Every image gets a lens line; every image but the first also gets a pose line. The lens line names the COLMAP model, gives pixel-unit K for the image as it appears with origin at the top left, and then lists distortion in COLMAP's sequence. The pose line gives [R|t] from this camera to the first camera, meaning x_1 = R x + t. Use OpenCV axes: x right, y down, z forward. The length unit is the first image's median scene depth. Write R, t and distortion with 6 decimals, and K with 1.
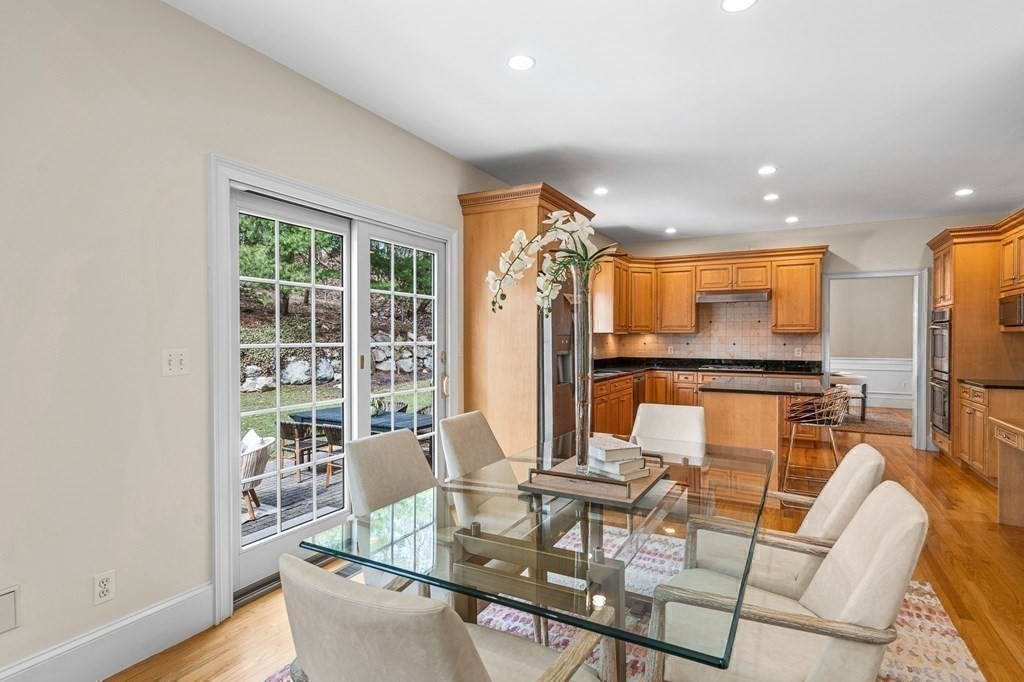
lens RADIAL K [[512.0, 0, 511.0], [0, 512.0, 342.1], [0, 0, 1]] dist [0.002111, 0.000220]
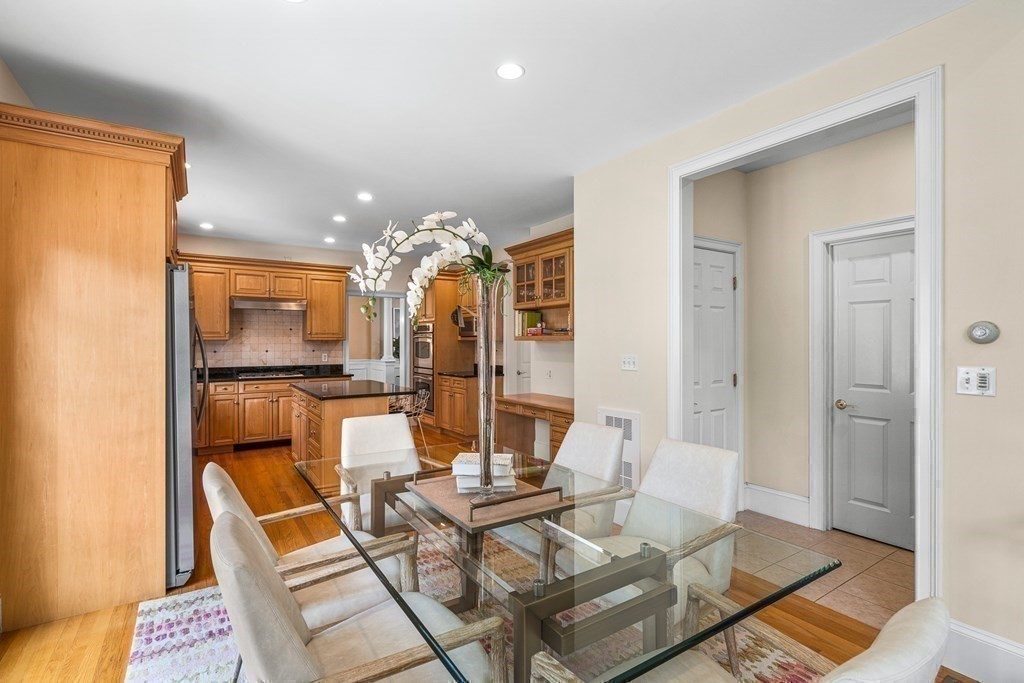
lens RADIAL K [[474.3, 0, 511.6], [0, 474.3, 341.0], [0, 0, 1]] dist [-0.001139, -0.000011]
pose [[0.488200, 0.000418, 0.872731, -0.151350], [0.010106, 0.999930, -0.006132, -0.005883], [-0.872673, 0.011813, 0.488162, 0.131295]]
